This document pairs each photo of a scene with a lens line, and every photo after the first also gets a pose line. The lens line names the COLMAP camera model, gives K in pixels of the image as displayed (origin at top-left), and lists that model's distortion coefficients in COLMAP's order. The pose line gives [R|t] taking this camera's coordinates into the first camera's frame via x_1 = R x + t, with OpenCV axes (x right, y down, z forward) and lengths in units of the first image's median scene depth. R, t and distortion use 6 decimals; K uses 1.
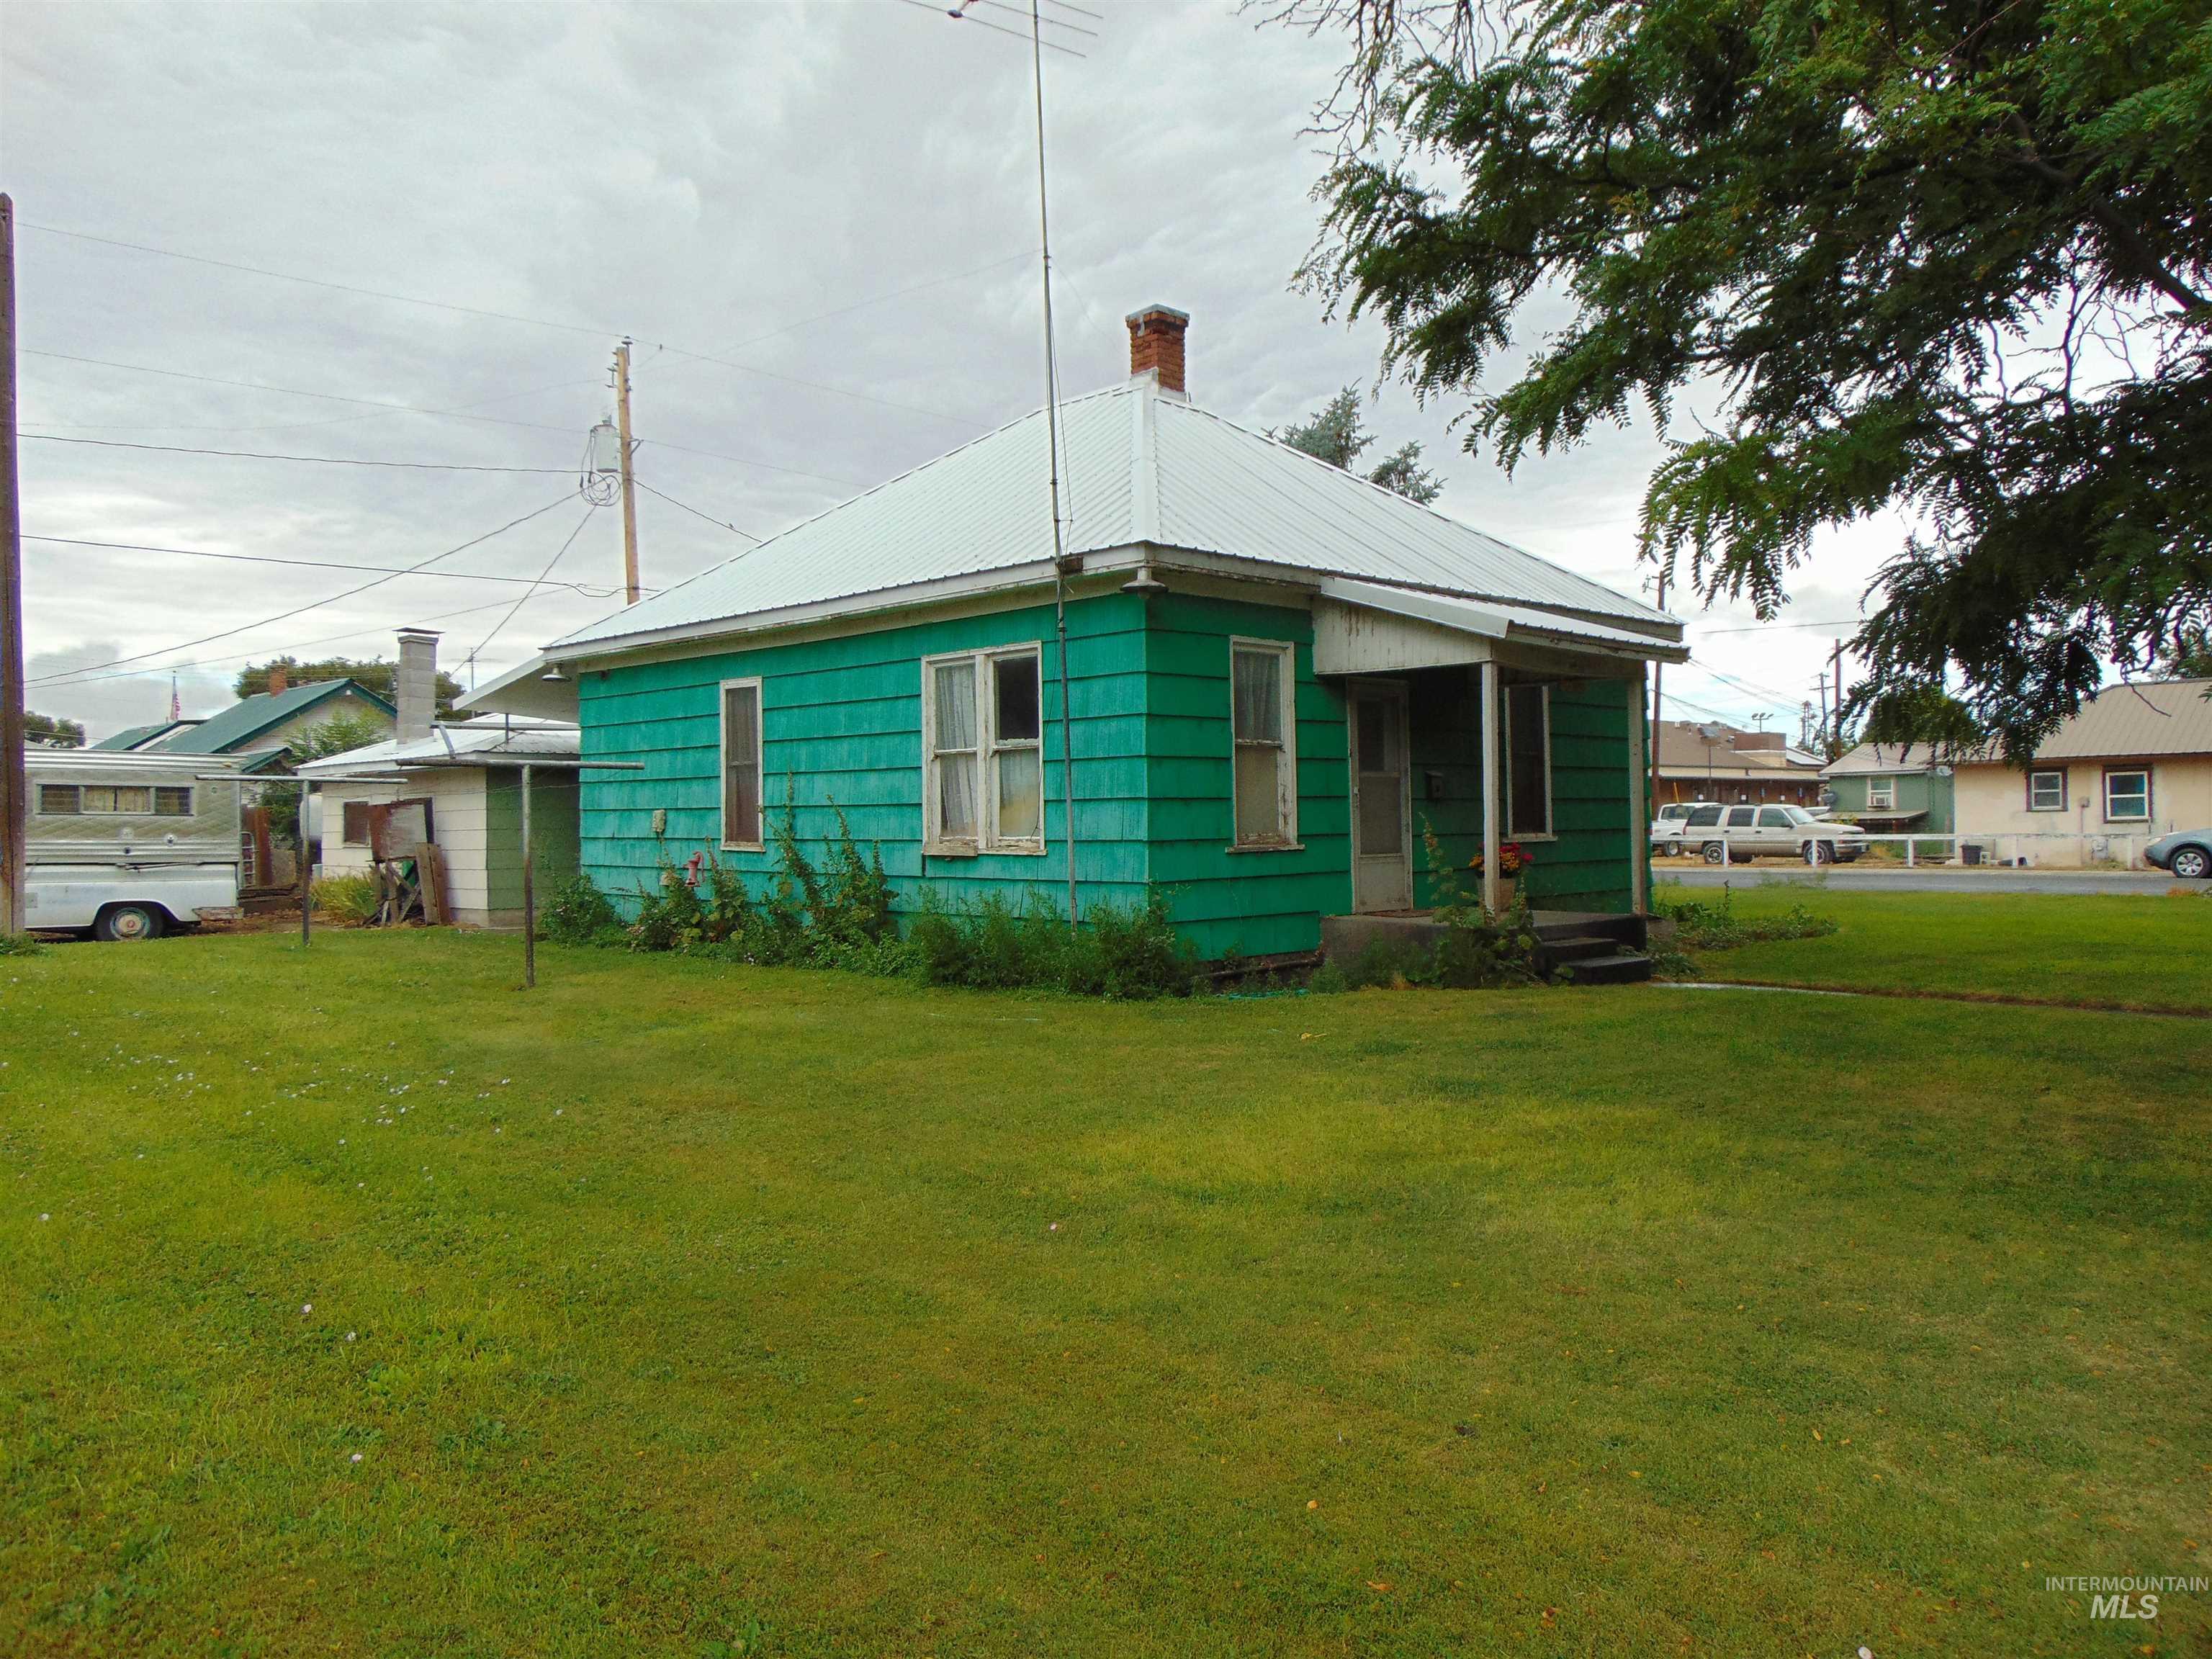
lens RADIAL K [[1587.5, 0, 1106.0], [0, 1587.5, 829.5], [0, 0, 1]] dist [0.009802, 0.002694]
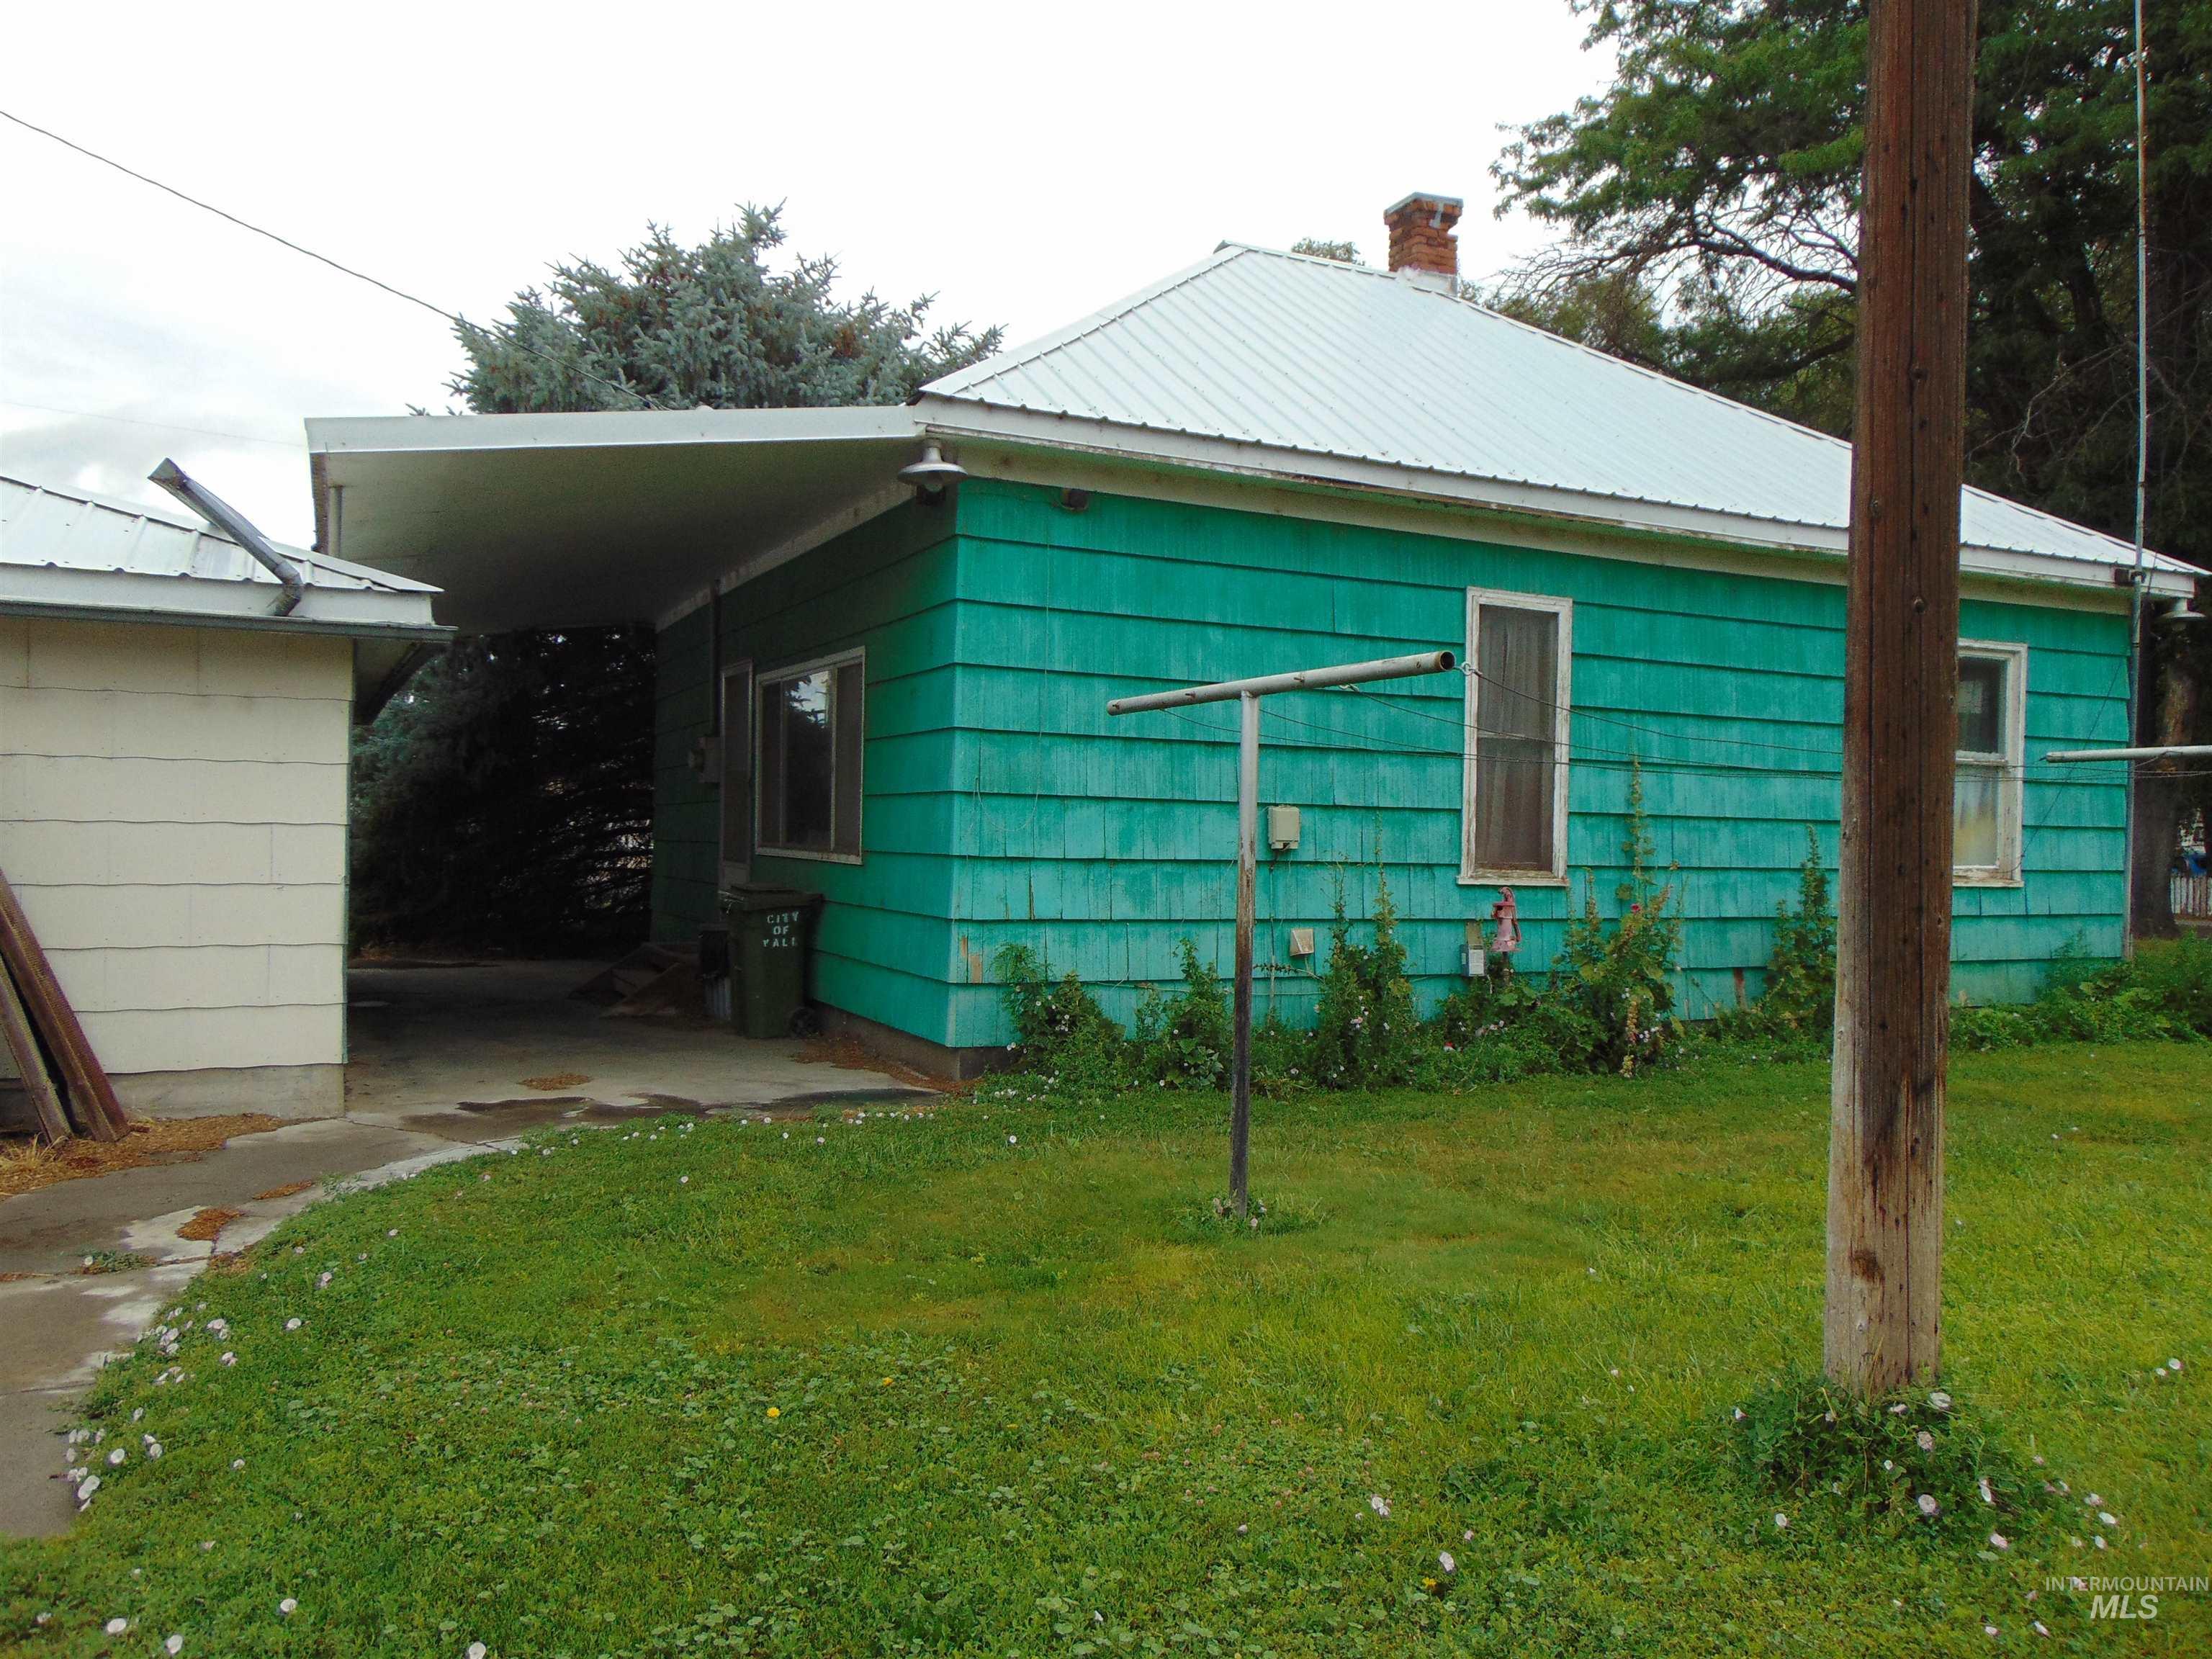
lens RADIAL K [[1587.5, 0, 1106.0], [0, 1587.5, 829.5], [0, 0, 1]] dist [0.009802, 0.002694]
pose [[0.327392, 0.021183, 0.944651, -0.847811], [-0.013757, 0.999750, -0.017650, 0.005304], [-0.944789, -0.007217, 0.327601, 0.964295]]
